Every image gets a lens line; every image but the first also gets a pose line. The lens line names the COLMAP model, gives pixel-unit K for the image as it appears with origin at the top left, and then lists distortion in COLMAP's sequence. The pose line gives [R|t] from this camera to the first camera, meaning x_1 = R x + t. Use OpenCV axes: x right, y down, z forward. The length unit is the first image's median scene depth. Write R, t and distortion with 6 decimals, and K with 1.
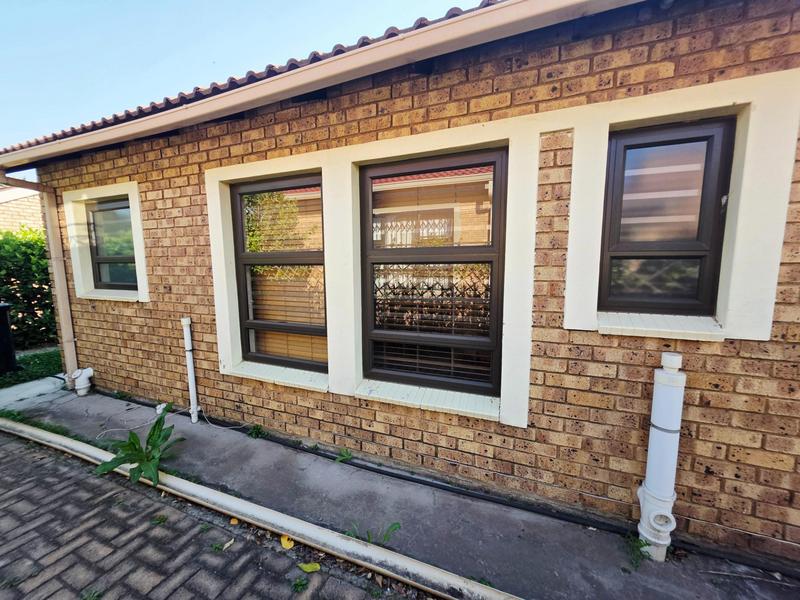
lens RADIAL K [[318.2, 0, 403.8], [0, 318.2, 302.1], [0, 0, 1]] dist [0.001699, -0.000571]
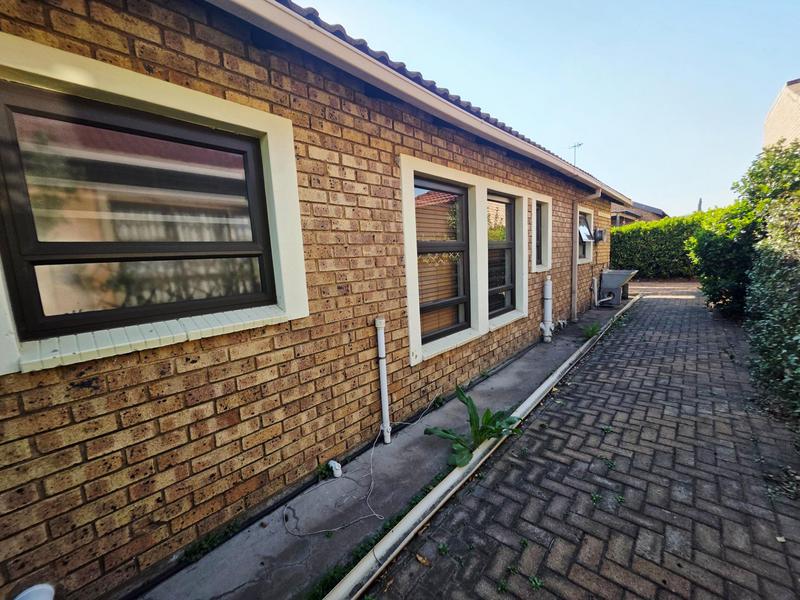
lens RADIAL K [[318.2, 0, 402.9], [0, 318.2, 300.5], [0, 0, 1]] dist [0.001699, -0.000571]
pose [[0.346067, -0.141555, 0.927470, -1.470593], [0.162764, 0.982621, 0.089240, -0.063302], [-0.923983, 0.120076, 0.363093, 0.660659]]
